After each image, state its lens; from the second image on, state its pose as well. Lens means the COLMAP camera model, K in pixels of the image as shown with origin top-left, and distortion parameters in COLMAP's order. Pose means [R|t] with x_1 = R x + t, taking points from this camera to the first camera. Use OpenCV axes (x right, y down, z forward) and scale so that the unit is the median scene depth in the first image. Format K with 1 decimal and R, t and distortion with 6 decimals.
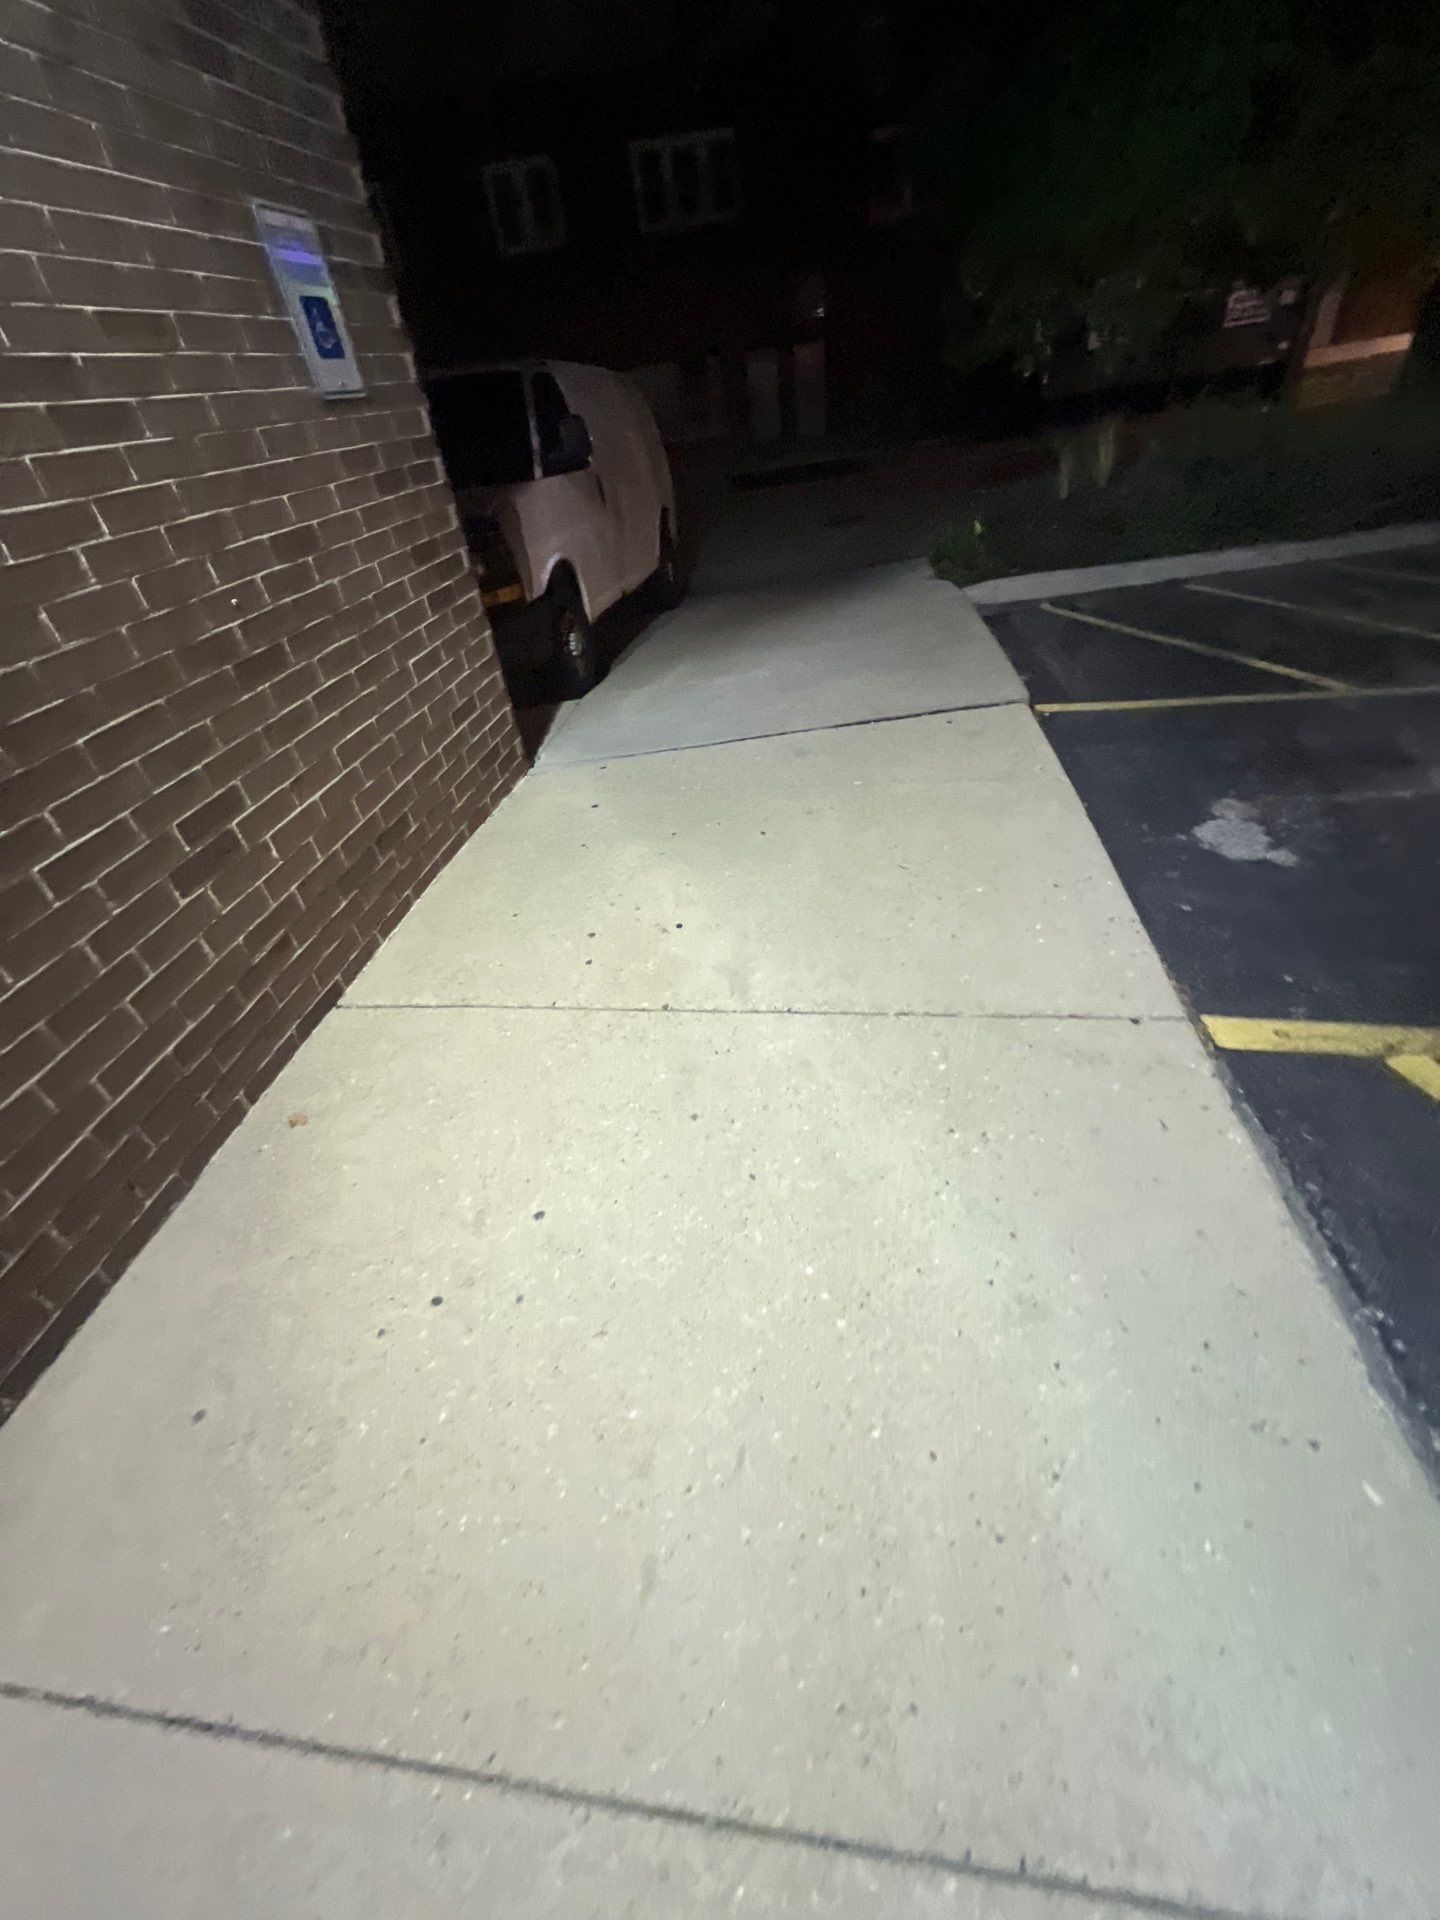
lens RADIAL K [[763.4, 0, 714.1], [0, 763.4, 958.8], [0, 0, 1]] dist [-0.000721, 0.000067]
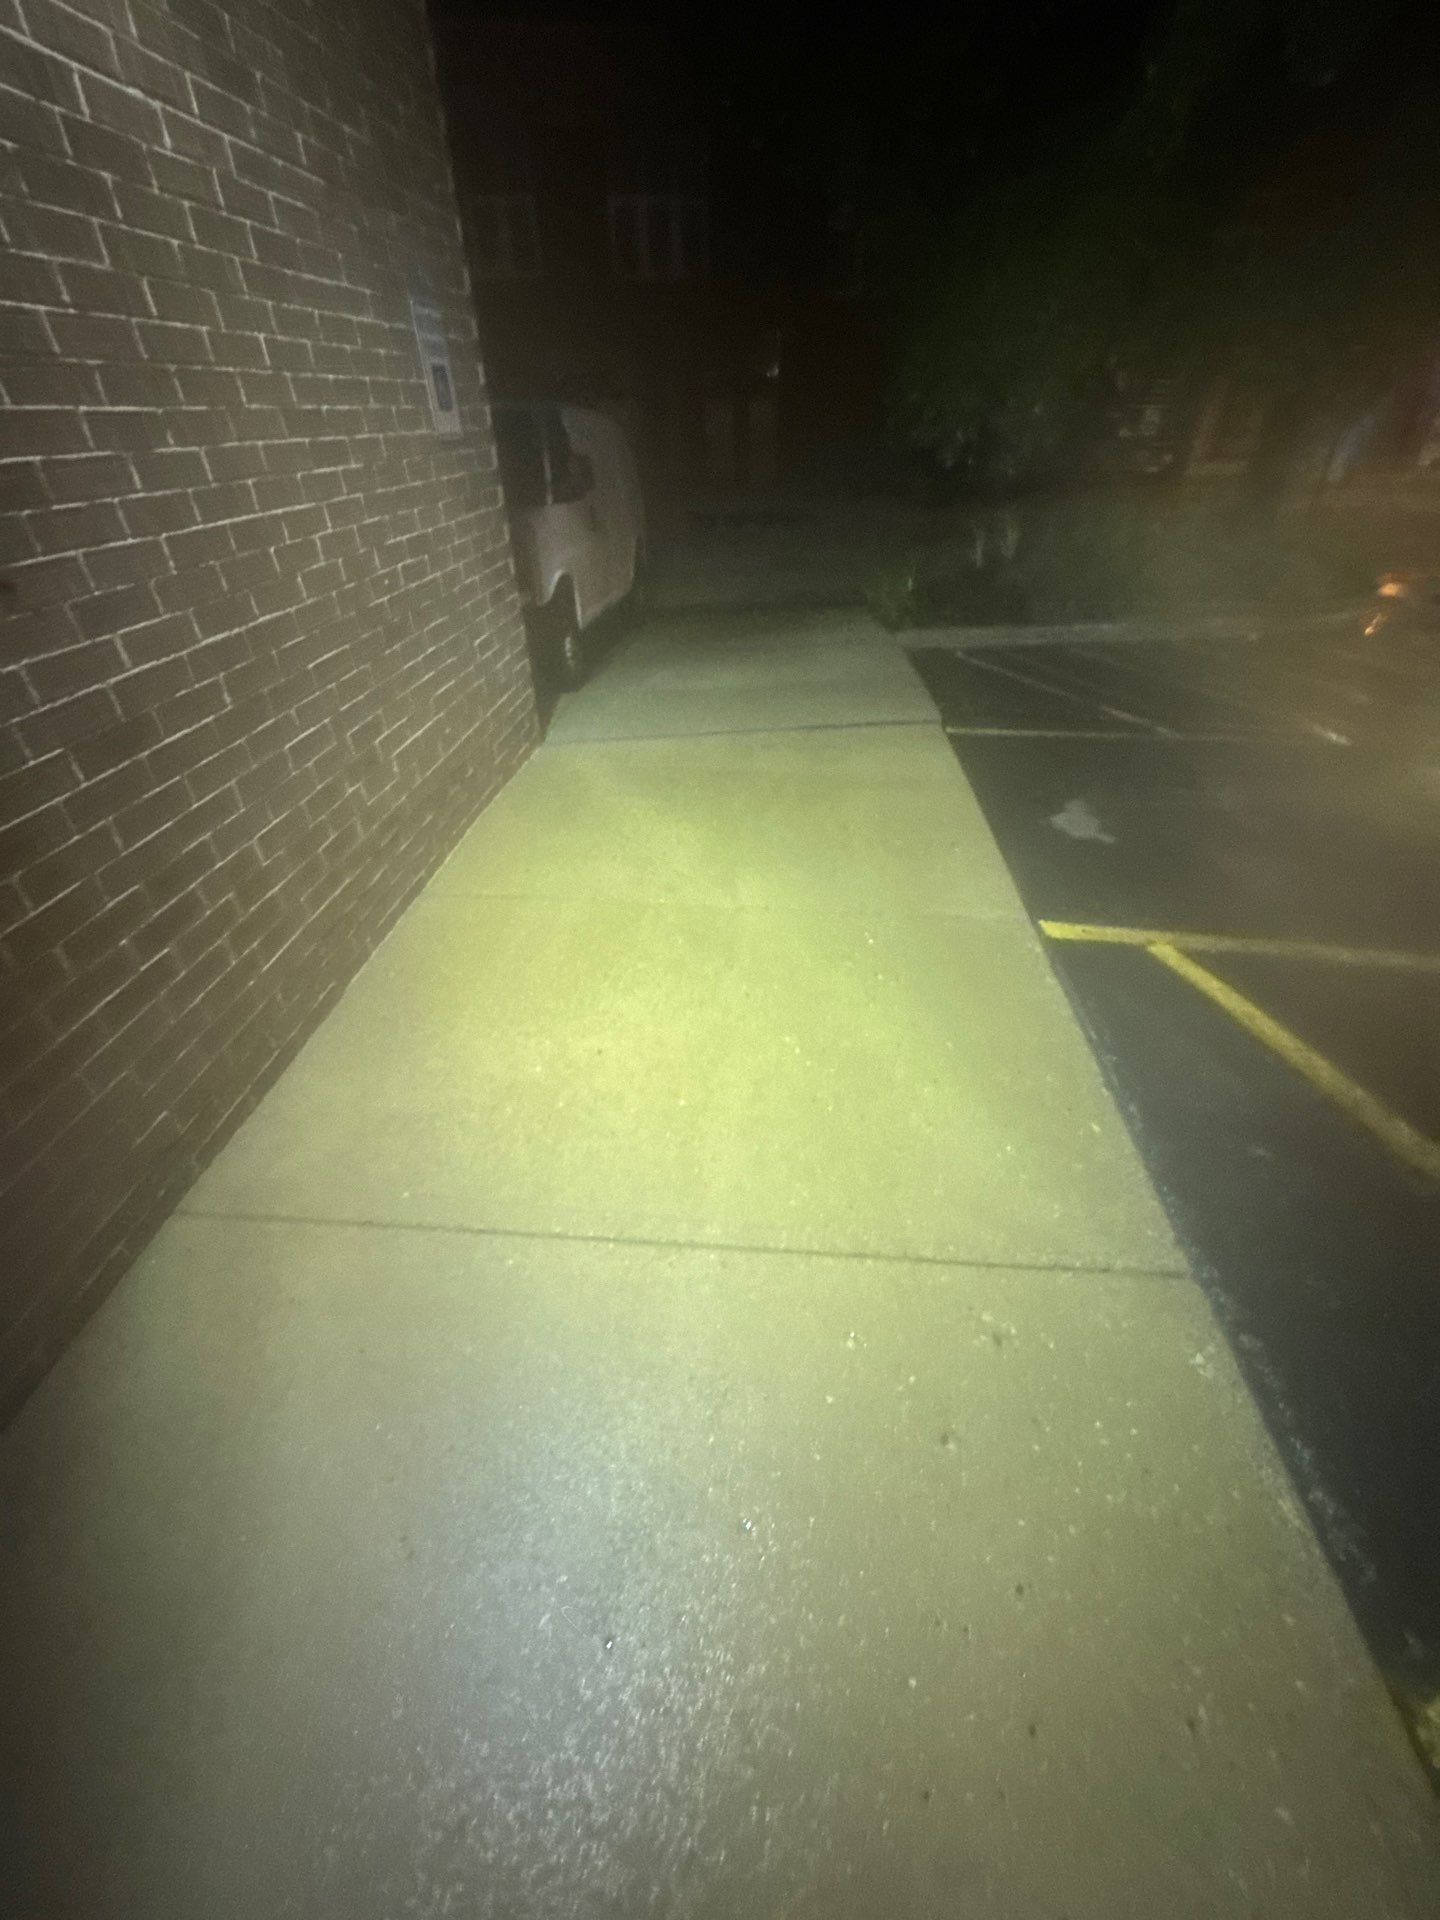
lens RADIAL K [[763.4, 0, 725.3], [0, 763.4, 962.3], [0, 0, 1]] dist [-0.000721, 0.000067]
pose [[0.992072, 0.048632, 0.115877, -0.129869], [-0.045306, 0.998487, -0.031175, 0.204625], [-0.117218, 0.025678, 0.992774, -0.372772]]
